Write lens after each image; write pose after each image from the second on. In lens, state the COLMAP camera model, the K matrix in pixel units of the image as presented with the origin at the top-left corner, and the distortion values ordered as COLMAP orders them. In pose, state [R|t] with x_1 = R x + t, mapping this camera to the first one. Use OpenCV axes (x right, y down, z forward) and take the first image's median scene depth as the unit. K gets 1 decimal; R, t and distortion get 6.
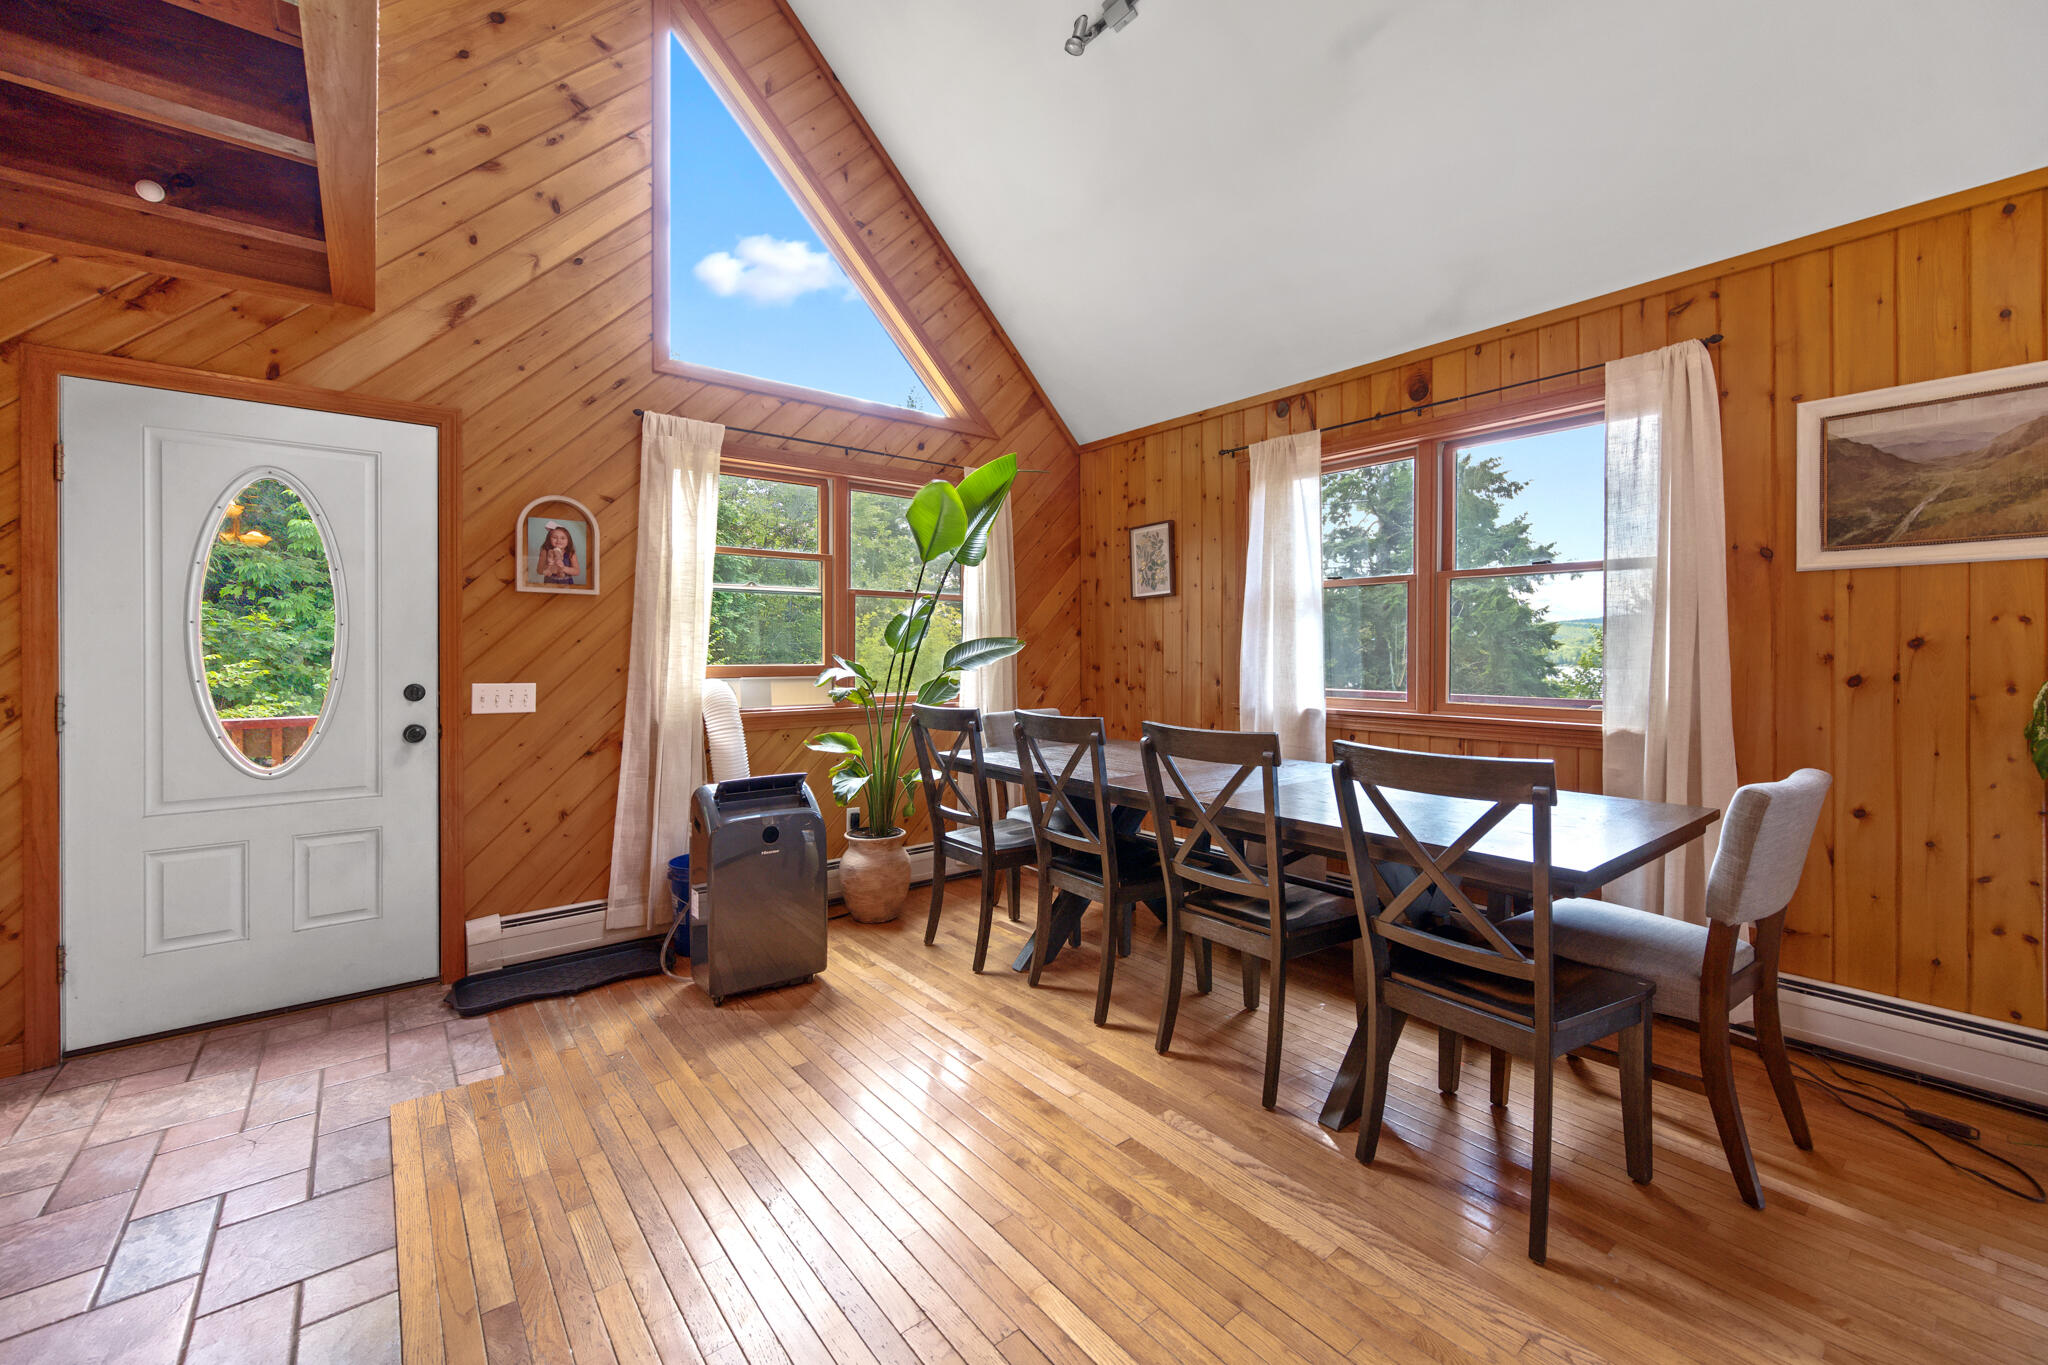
lens RADIAL K [[816.9, 0, 1033.0], [0, 816.9, 653.4], [0, 0, 1]] dist [-0.004103, 0.000616]
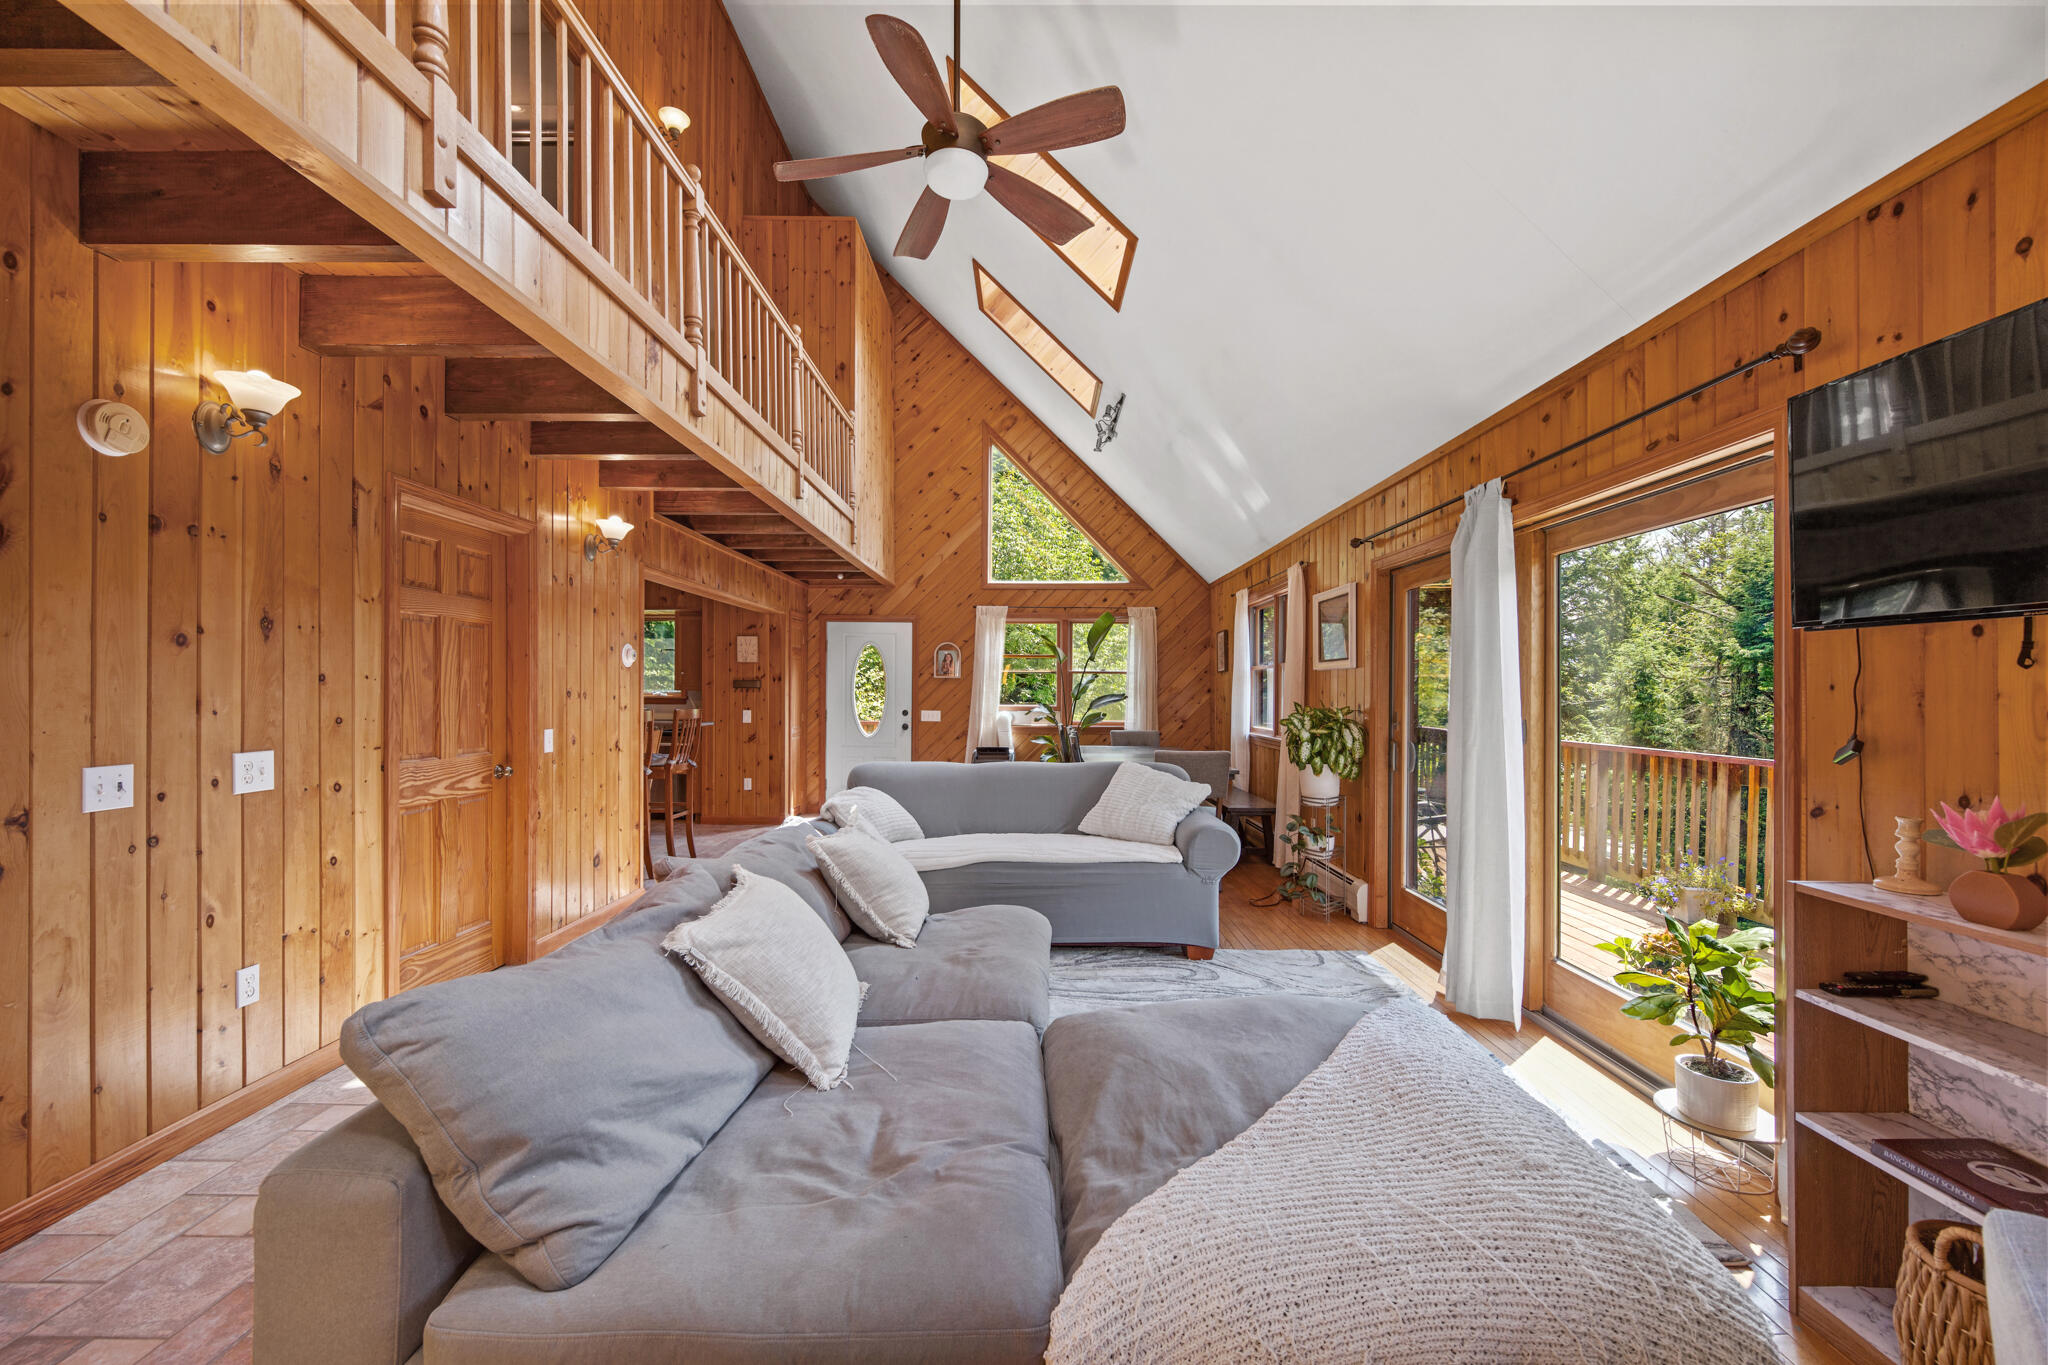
lens RADIAL K [[816.9, 0, 1028.5], [0, 816.9, 680.5], [0, 0, 1]] dist [-0.004103, 0.000616]
pose [[0.777083, 0.001306, -0.629396, 1.460607], [-0.009836, 0.999901, -0.010069, -0.044832], [0.629321, 0.014015, 0.777019, -1.025839]]
